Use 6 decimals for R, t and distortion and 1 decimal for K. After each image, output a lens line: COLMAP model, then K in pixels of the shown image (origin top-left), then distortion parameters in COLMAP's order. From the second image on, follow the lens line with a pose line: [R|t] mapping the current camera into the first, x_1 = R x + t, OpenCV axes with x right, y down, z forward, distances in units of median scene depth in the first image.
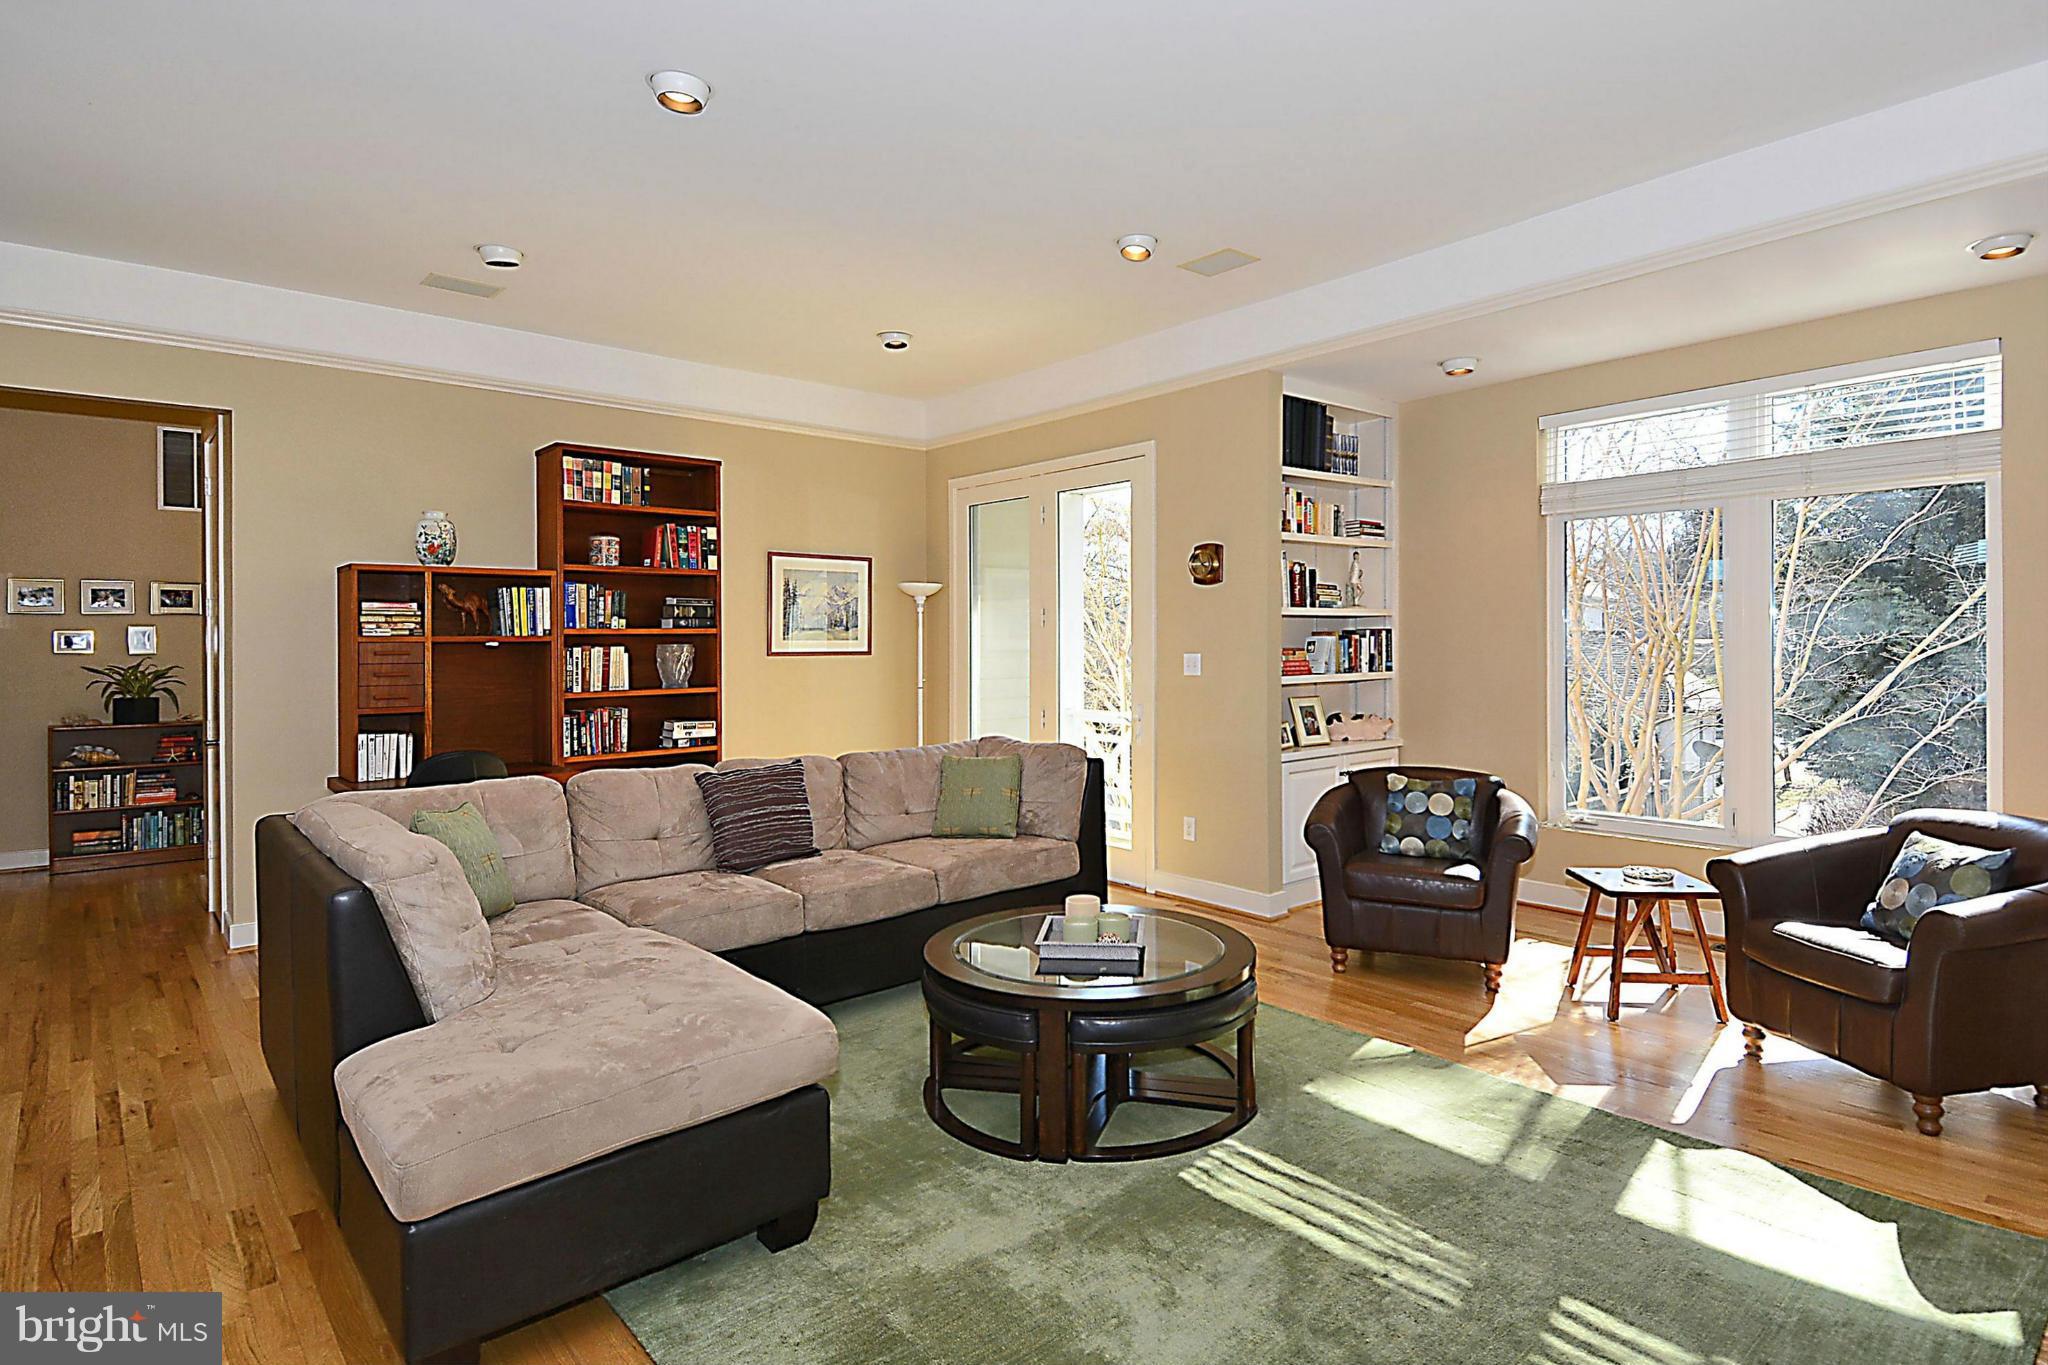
lens RADIAL K [[1104.3, 0, 991.9], [0, 1104.3, 652.8], [0, 0, 1]] dist [0.010838, -0.012094]
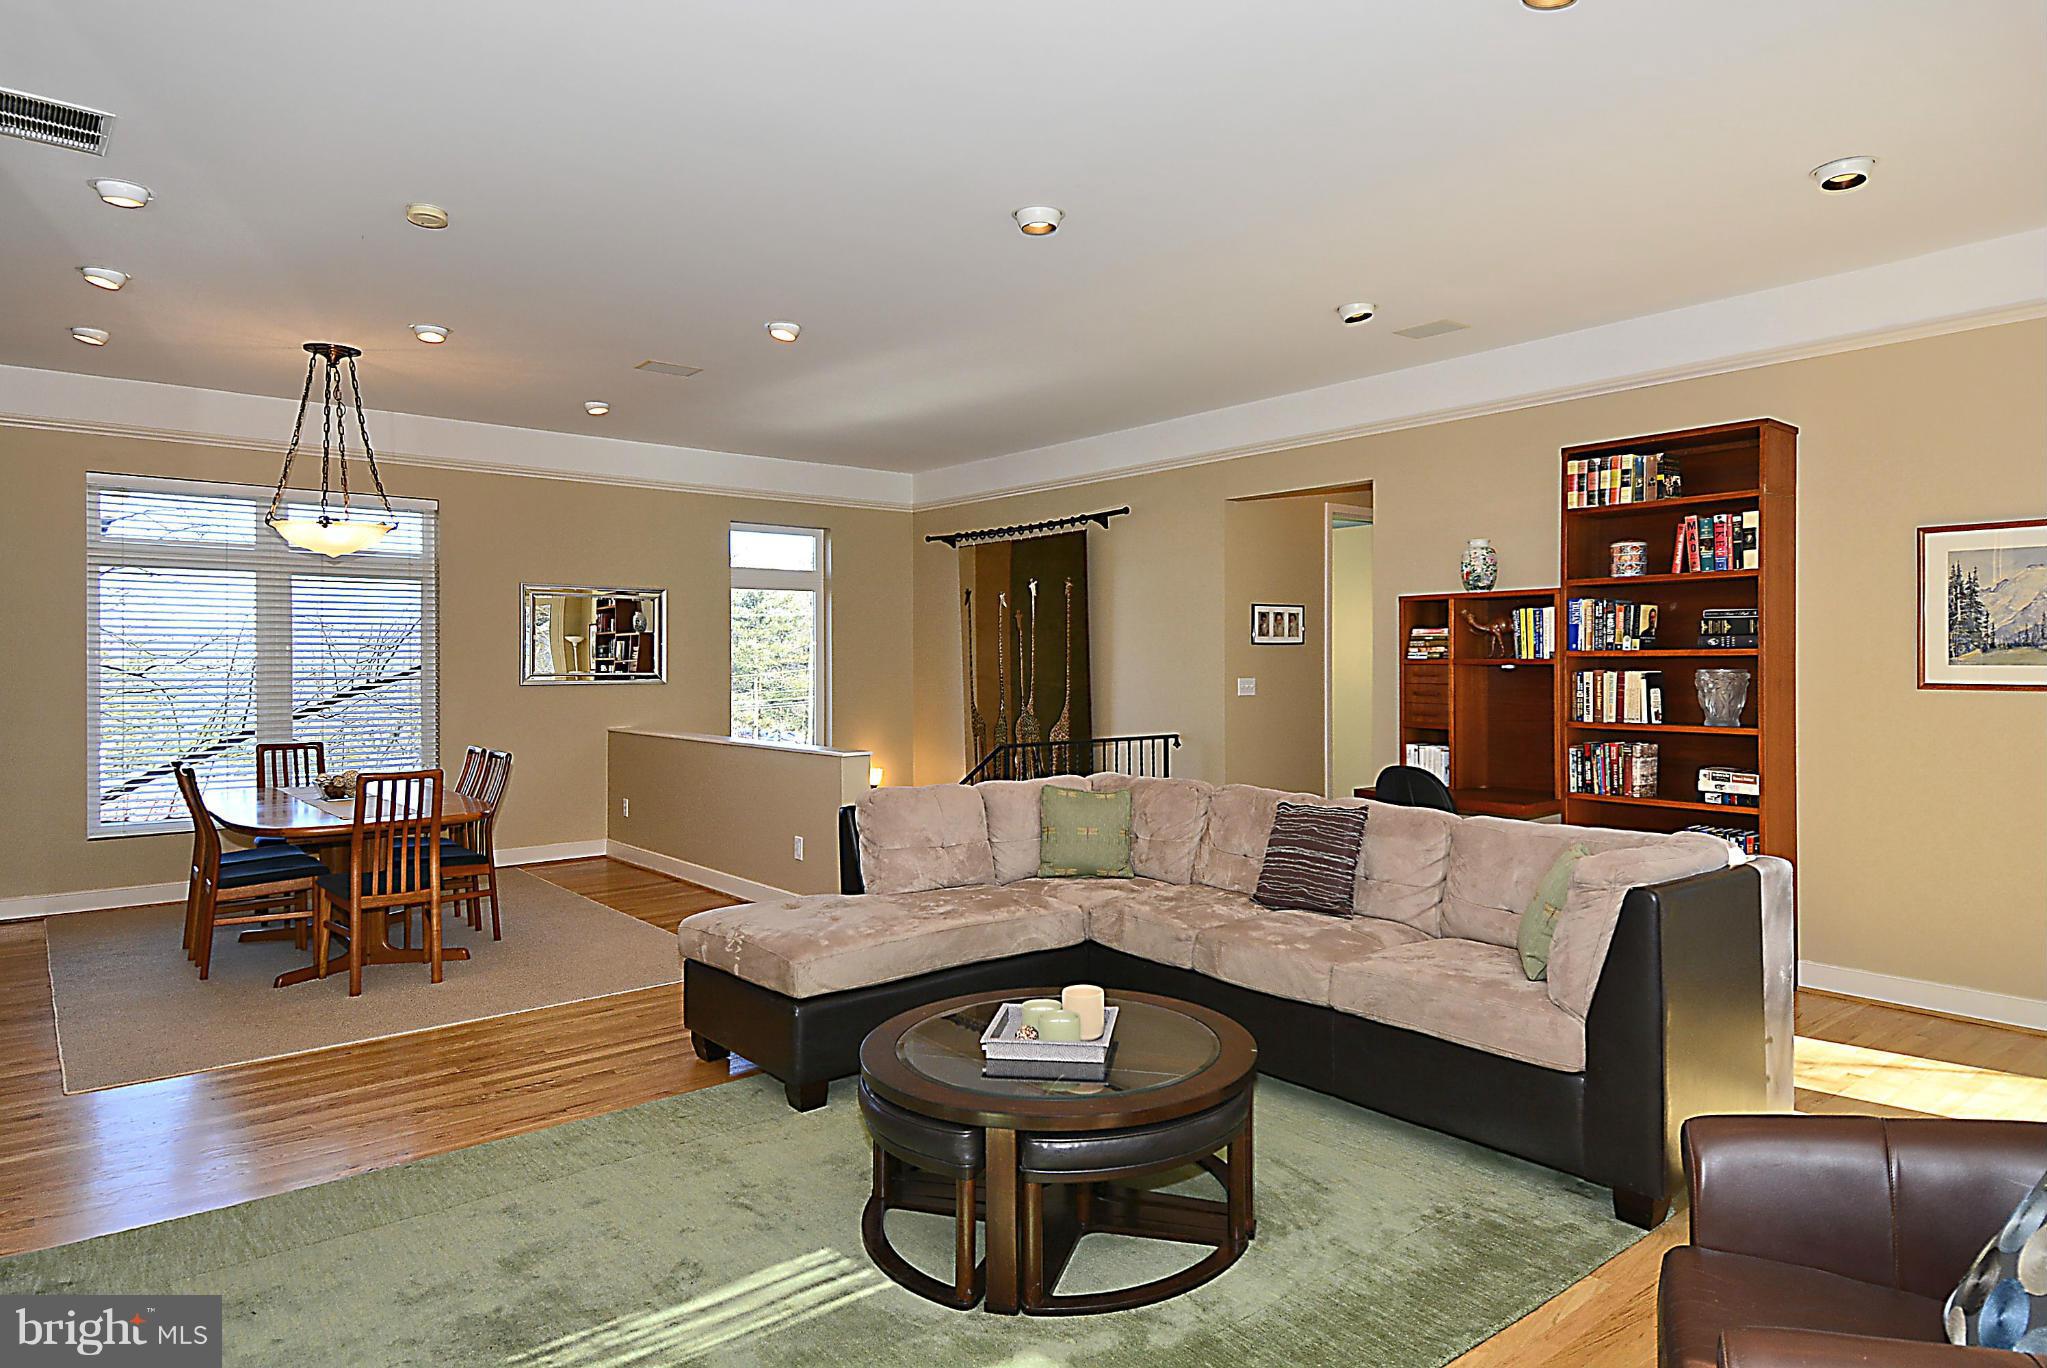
lens RADIAL K [[1103.7, 0, 1073.5], [0, 1103.7, 667.6], [0, 0, 1]] dist [0.010838, -0.012094]
pose [[-0.006844, 0.014117, -0.999877, 0.493884], [-0.010051, 0.999849, 0.014186, -0.015558], [0.999926, 0.010146, -0.006701, 0.560627]]
